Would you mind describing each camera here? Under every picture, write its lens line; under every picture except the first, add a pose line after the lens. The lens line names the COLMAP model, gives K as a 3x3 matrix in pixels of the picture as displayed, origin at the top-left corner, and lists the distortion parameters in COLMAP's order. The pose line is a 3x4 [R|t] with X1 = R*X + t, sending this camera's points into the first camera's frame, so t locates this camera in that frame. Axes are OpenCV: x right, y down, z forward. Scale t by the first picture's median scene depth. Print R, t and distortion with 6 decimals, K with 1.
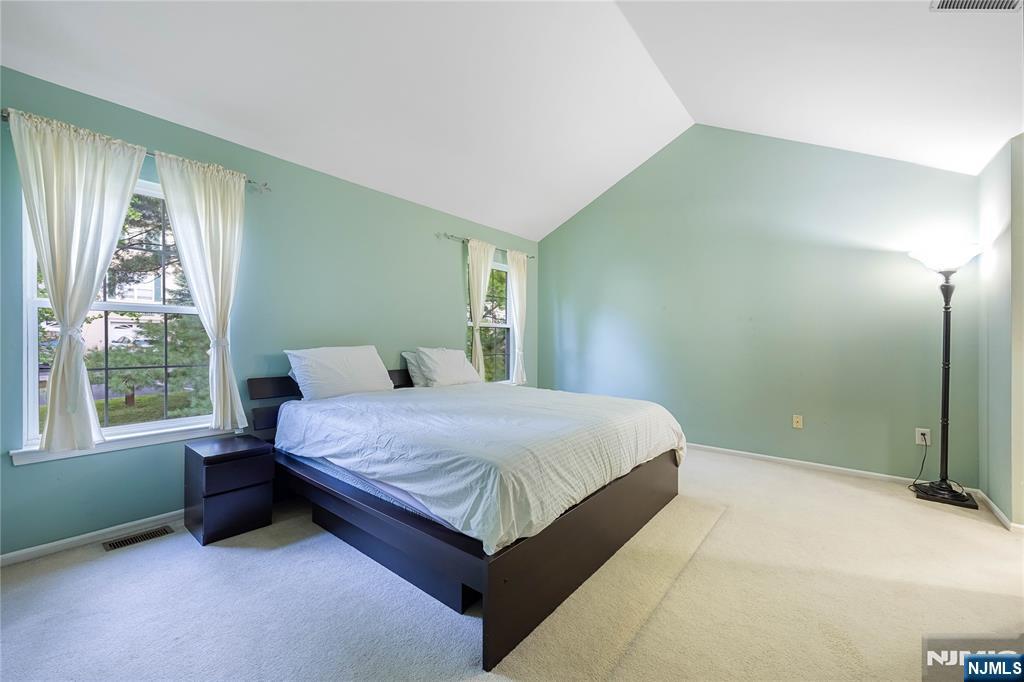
lens RADIAL K [[424.8, 0, 507.2], [0, 424.8, 332.0], [0, 0, 1]] dist [-0.005263, -0.000551]
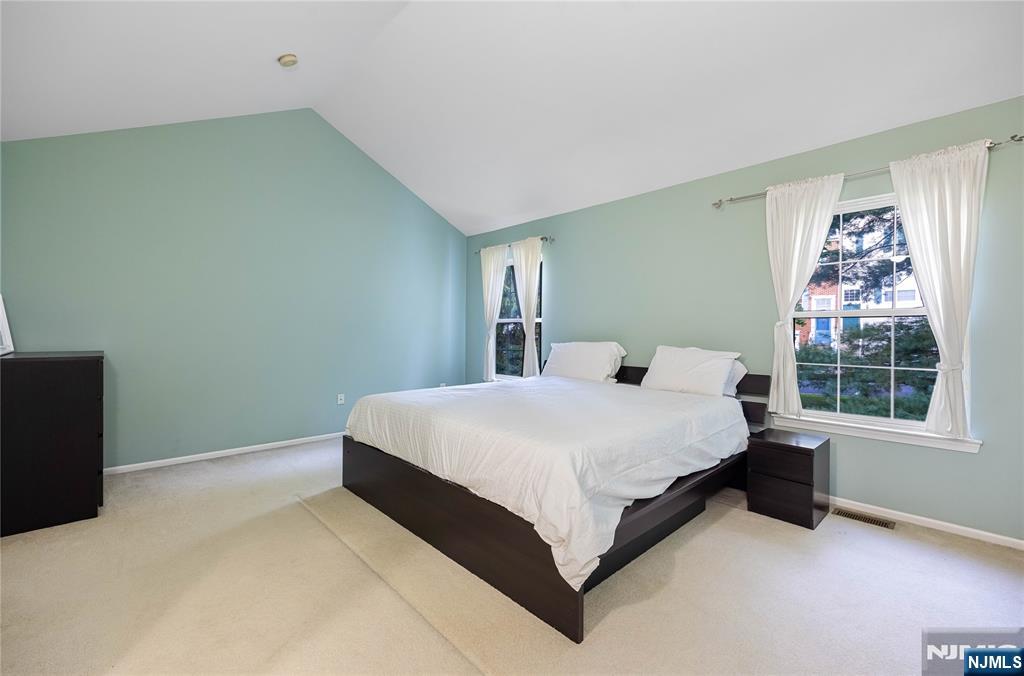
lens RADIAL K [[423.7, 0, 512.0], [0, 423.7, 338.0], [0, 0, 1]] dist [0.000149, -0.000055]
pose [[-0.126913, -0.003813, -0.991907, 0.991957], [0.006220, 0.999970, -0.004640, 0.030884], [0.991894, -0.006759, -0.126885, 1.072991]]
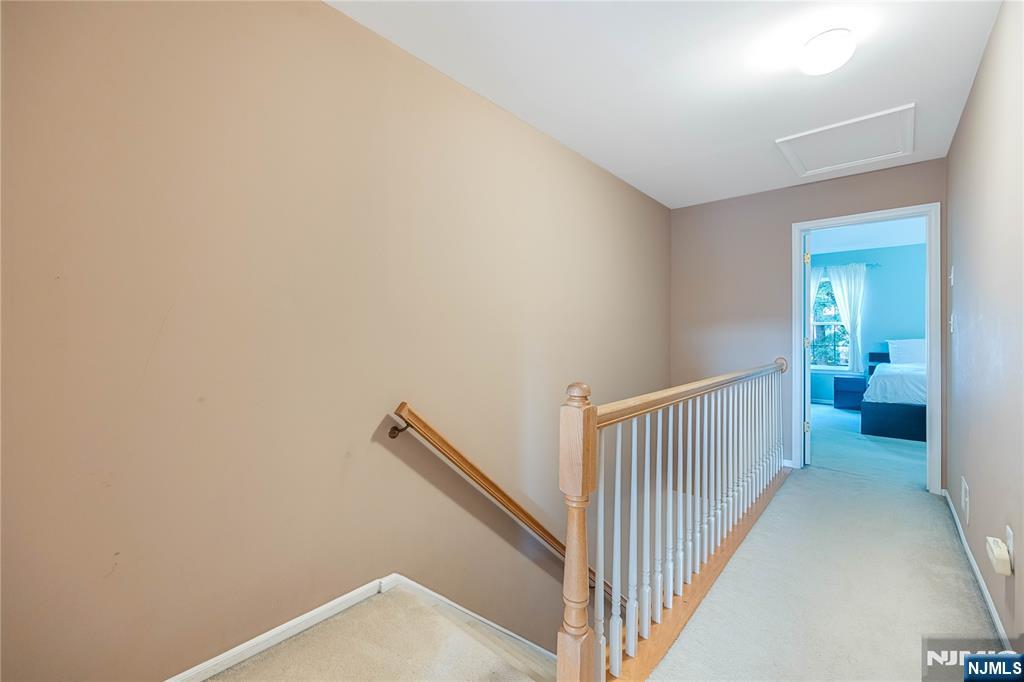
lens RADIAL K [[424.8, 0, 507.2], [0, 424.8, 332.0], [0, 0, 1]] dist [-0.005263, -0.000551]
pose [[-0.039860, -0.003527, -0.999199, 1.687812], [0.011319, 0.999928, -0.003981, -0.012232], [0.999141, -0.011468, -0.039817, -0.819130]]
